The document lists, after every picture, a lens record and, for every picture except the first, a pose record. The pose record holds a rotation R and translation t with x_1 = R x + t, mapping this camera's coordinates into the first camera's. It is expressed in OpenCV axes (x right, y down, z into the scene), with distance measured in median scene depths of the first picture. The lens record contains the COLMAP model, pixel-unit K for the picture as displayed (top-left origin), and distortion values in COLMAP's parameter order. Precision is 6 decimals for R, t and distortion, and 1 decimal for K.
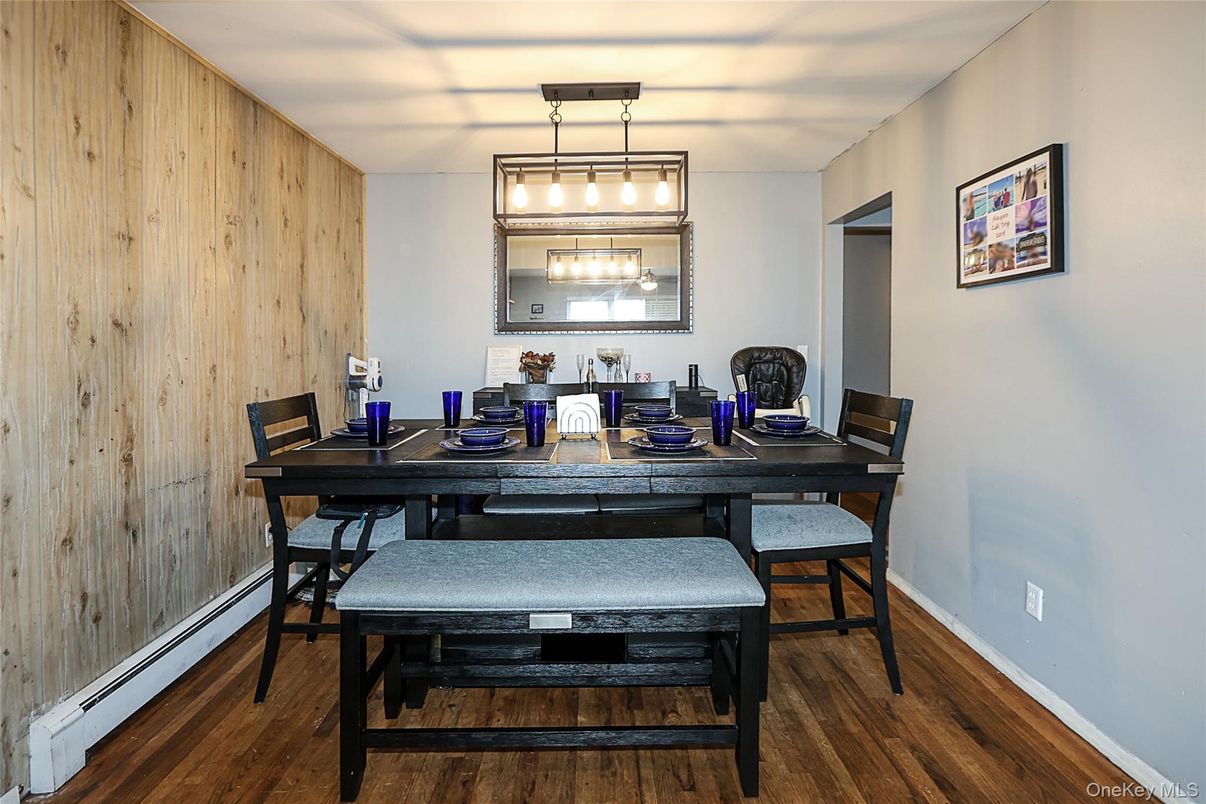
lens RADIAL K [[597.0, 0, 624.9], [0, 597.0, 346.2], [0, 0, 1]] dist [-0.016709, 0.001313]
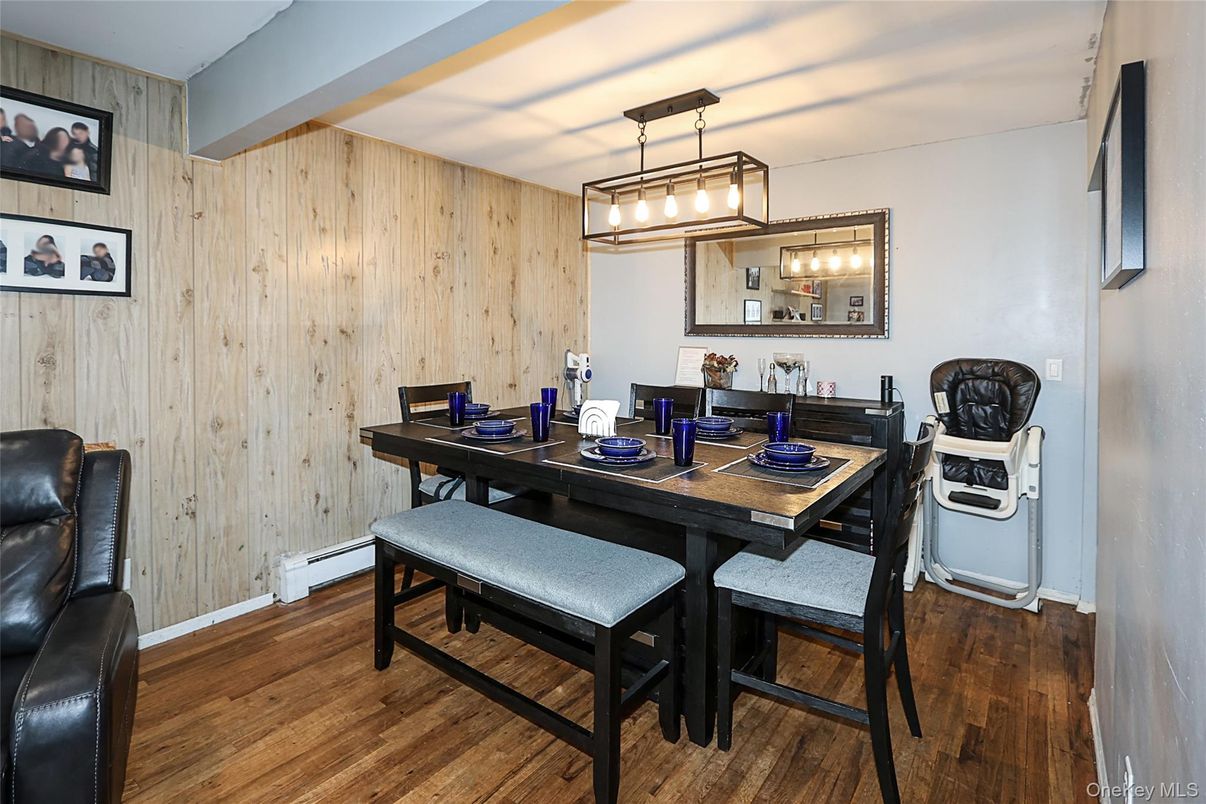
lens RADIAL K [[597.0, 0, 604.2], [0, 597.0, 337.5], [0, 0, 1]] dist [-0.016709, 0.001313]
pose [[0.781149, 0.021418, -0.623977, 0.550814], [-0.019680, 0.999759, 0.009680, -0.040121], [0.624034, 0.004718, 0.781383, 0.137837]]
